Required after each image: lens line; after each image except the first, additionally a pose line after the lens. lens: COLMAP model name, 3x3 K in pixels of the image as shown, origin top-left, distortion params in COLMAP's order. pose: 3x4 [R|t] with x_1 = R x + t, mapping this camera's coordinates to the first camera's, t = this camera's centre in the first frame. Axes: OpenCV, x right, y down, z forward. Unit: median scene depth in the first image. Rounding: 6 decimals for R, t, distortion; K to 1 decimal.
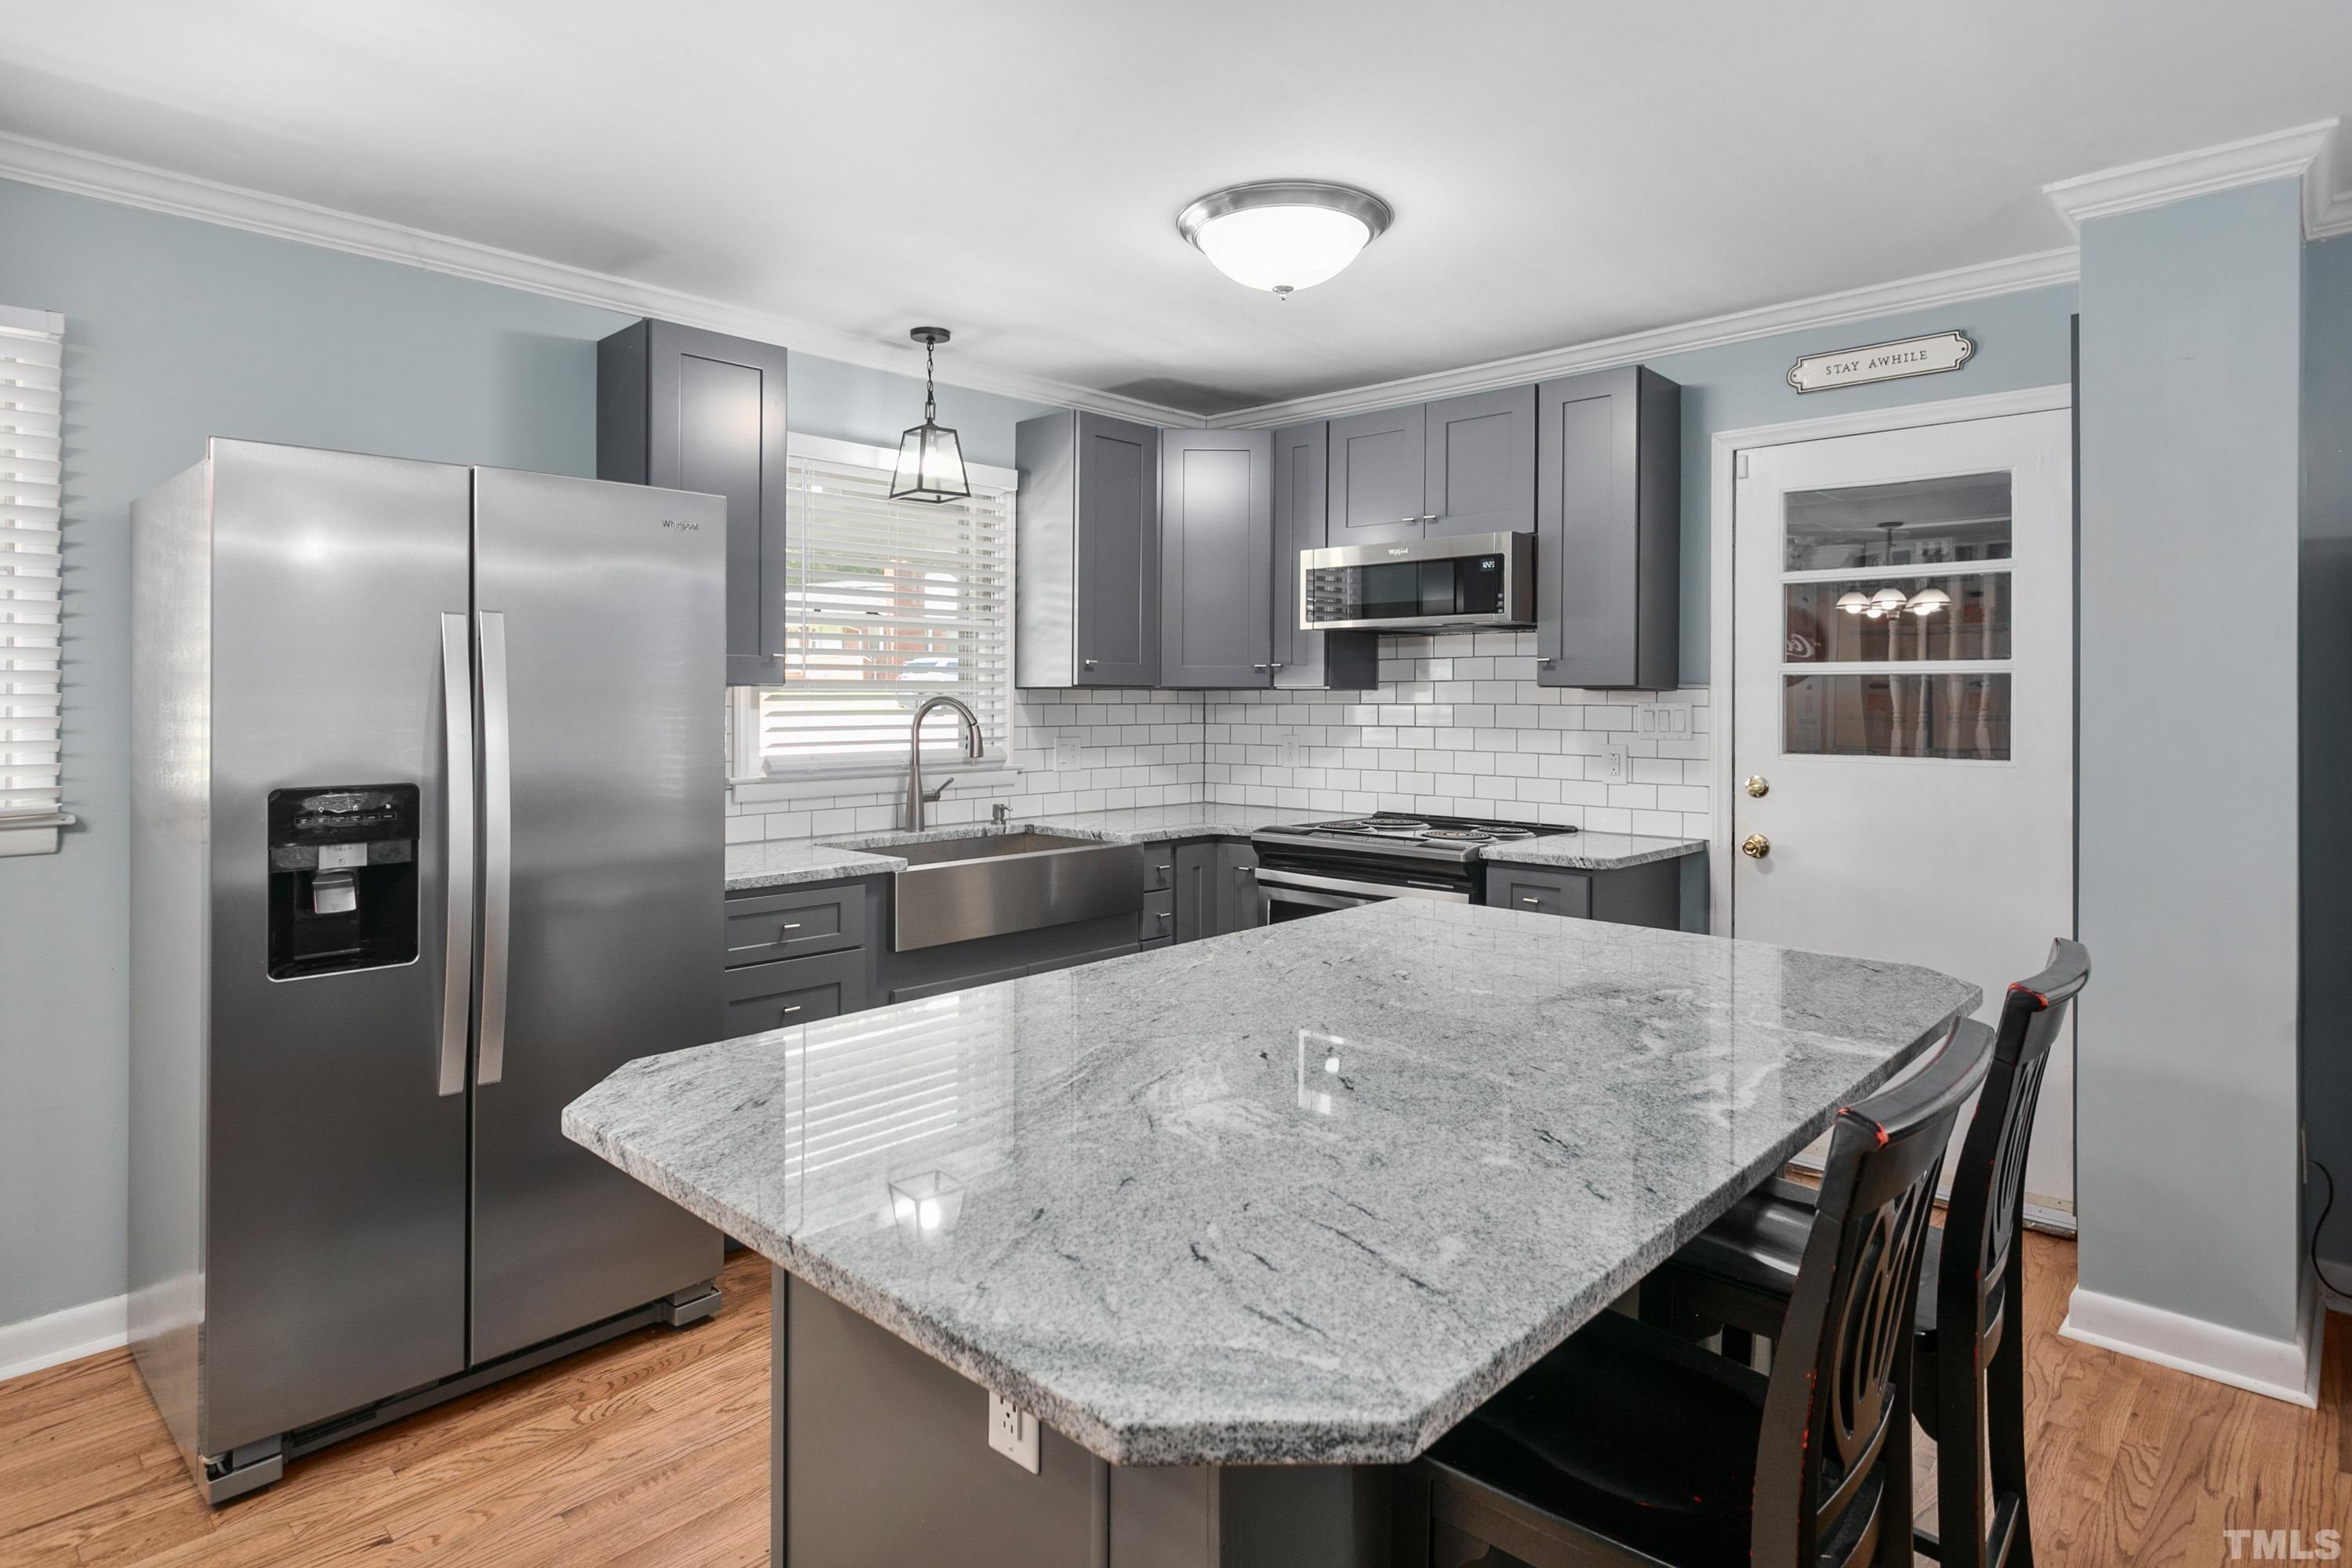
lens RADIAL K [[1266.2, 0, 1166.7], [0, 1266.2, 687.5], [0, 0, 1]] dist [0.000567, 0.000007]
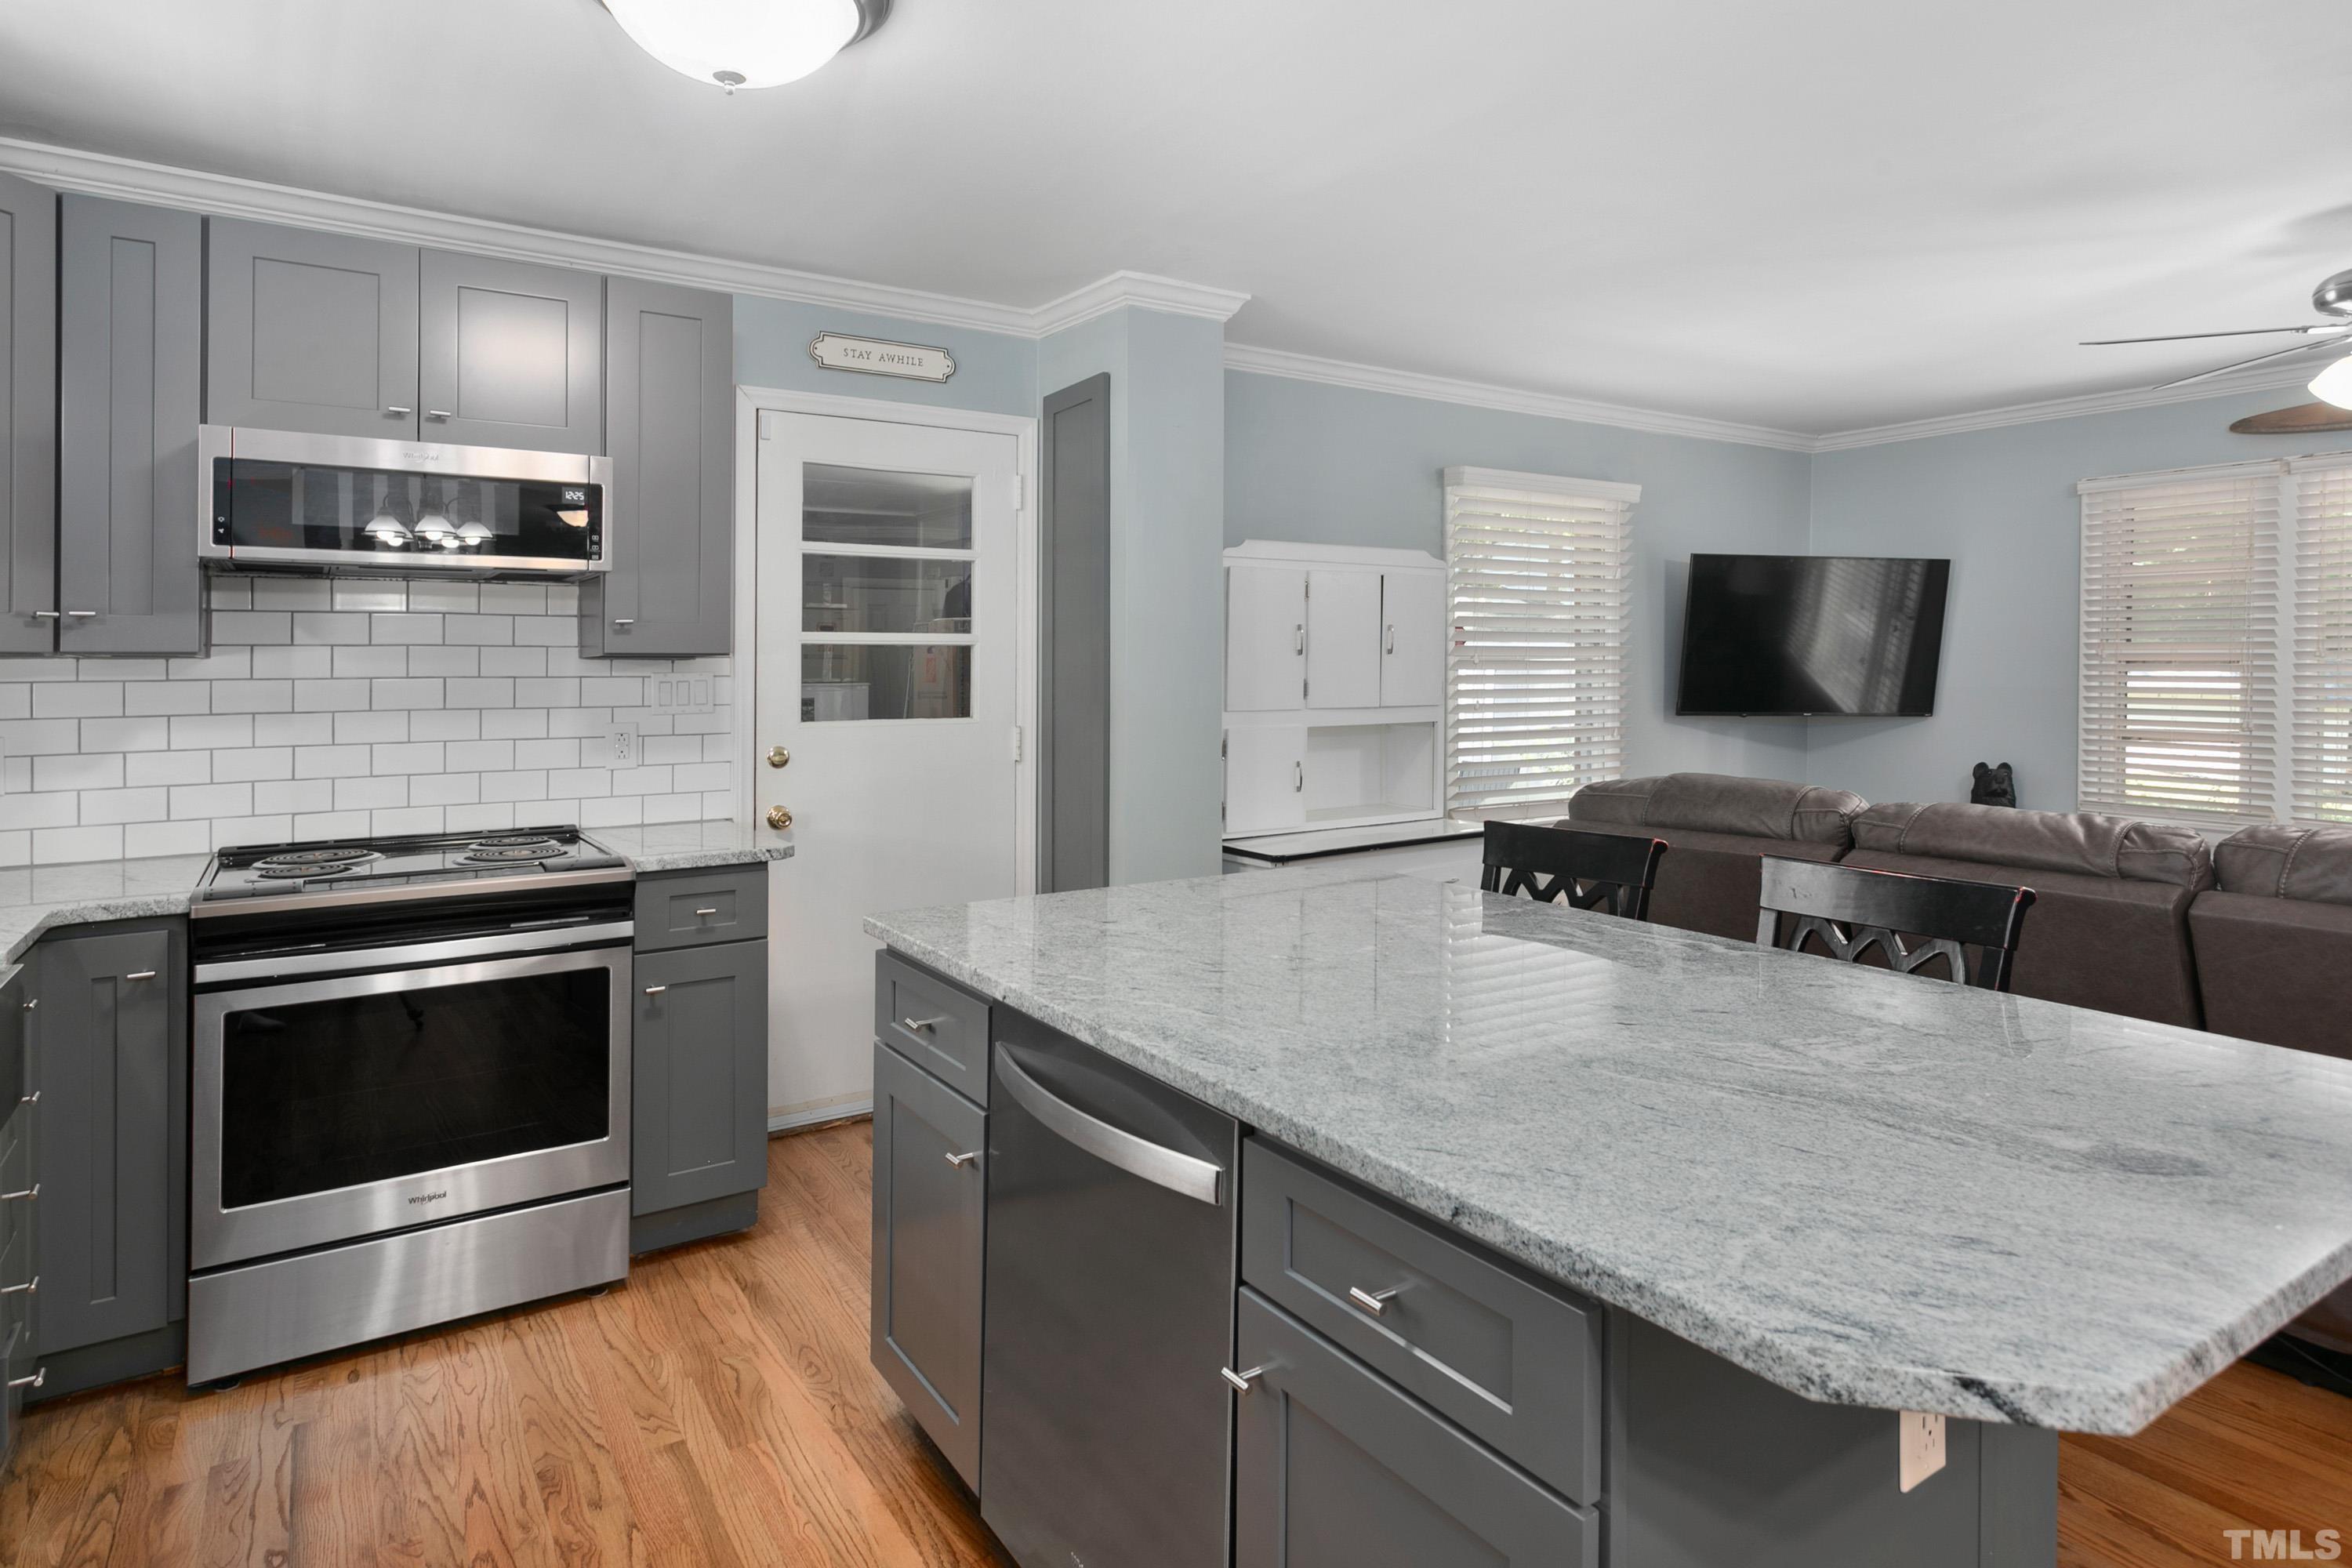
lens RADIAL K [[1266.2, 0, 1166.7], [0, 1266.2, 687.5], [0, 0, 1]] dist [0.000567, 0.000007]
pose [[0.248980, -0.021458, 0.968271, -0.332586], [-0.003932, 0.999724, 0.023166, 0.000105], [-0.968501, -0.009575, 0.248827, 0.375792]]
